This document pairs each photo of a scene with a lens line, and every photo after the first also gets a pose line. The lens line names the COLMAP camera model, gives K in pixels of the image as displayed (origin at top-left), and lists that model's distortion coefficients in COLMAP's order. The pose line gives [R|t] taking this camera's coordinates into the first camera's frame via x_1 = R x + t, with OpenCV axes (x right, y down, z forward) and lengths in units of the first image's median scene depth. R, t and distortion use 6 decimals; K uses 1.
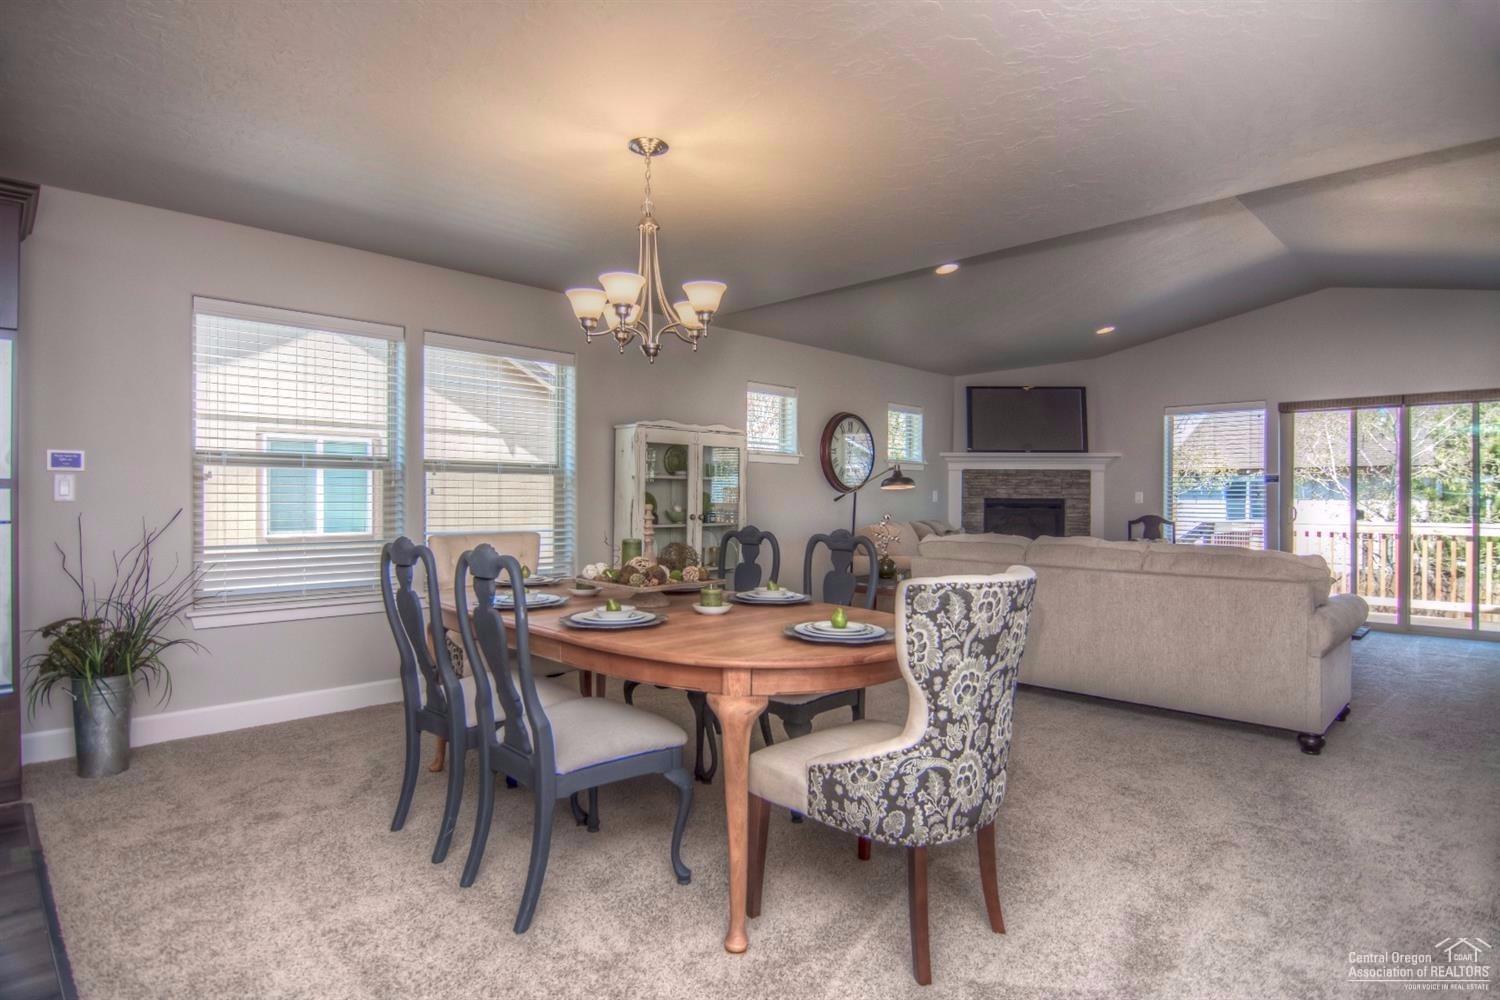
lens RADIAL K [[805.3, 0, 749.2], [0, 805.3, 499.0], [0, 0, 1]] dist [-0.024036, -0.001720]
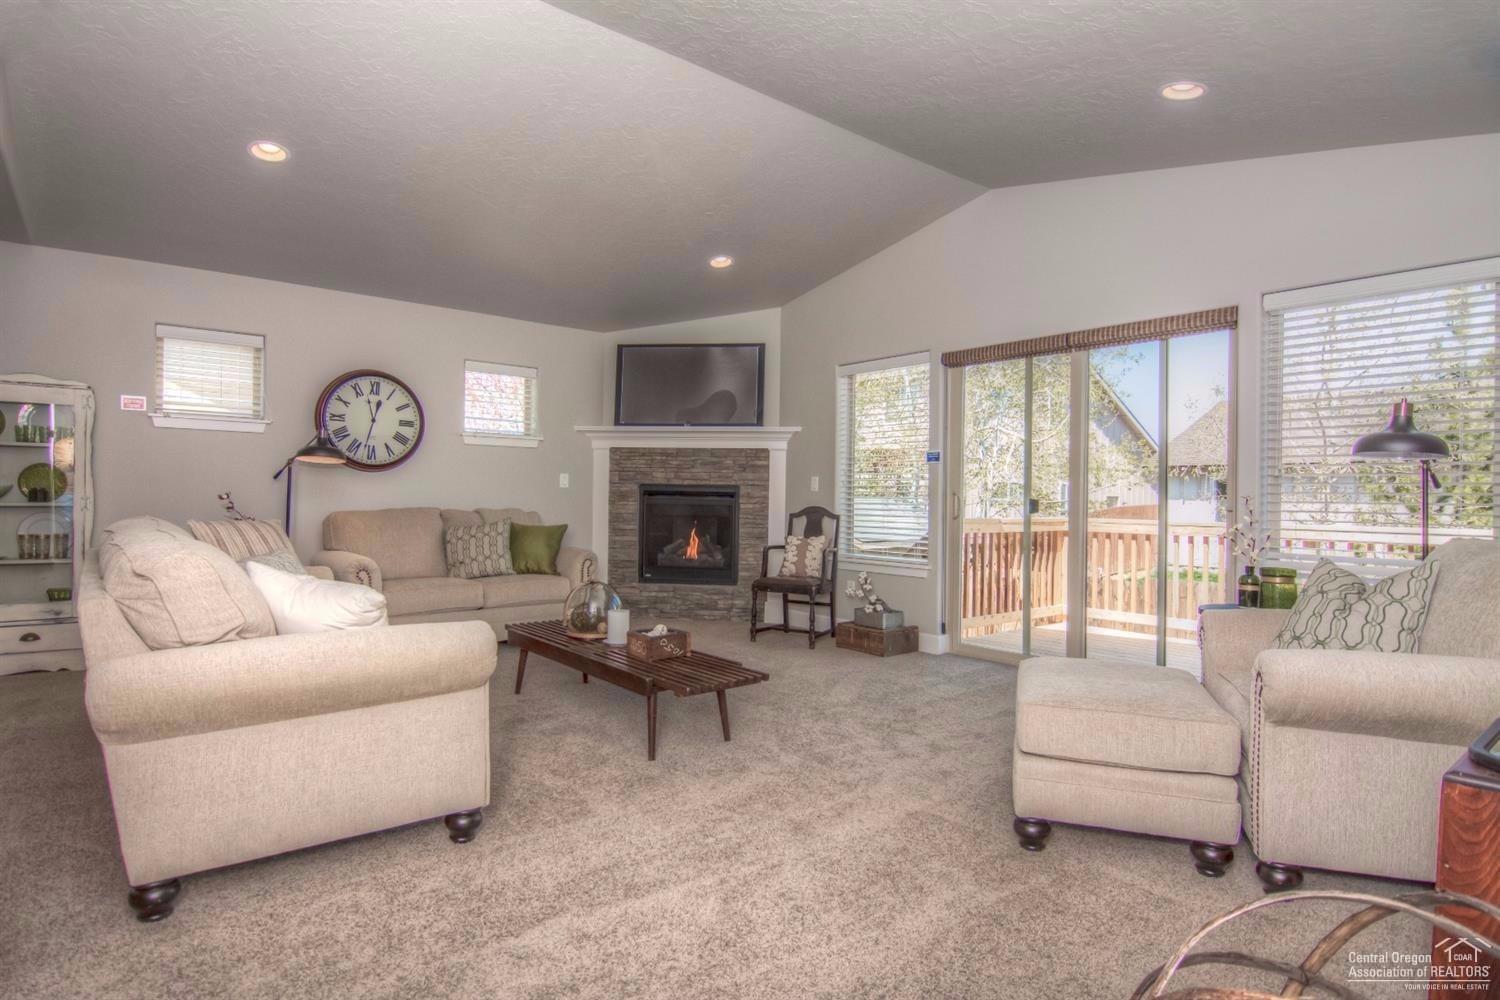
lens RADIAL K [[805.3, 0, 749.1], [0, 805.3, 498.1], [0, 0, 1]] dist [-0.024036, -0.001720]
pose [[0.996087, 0.010450, -0.087760, 0.476184], [-0.010521, 0.999945, -0.000344, 0.012466], [0.087752, 0.001266, 0.996142, 0.211975]]
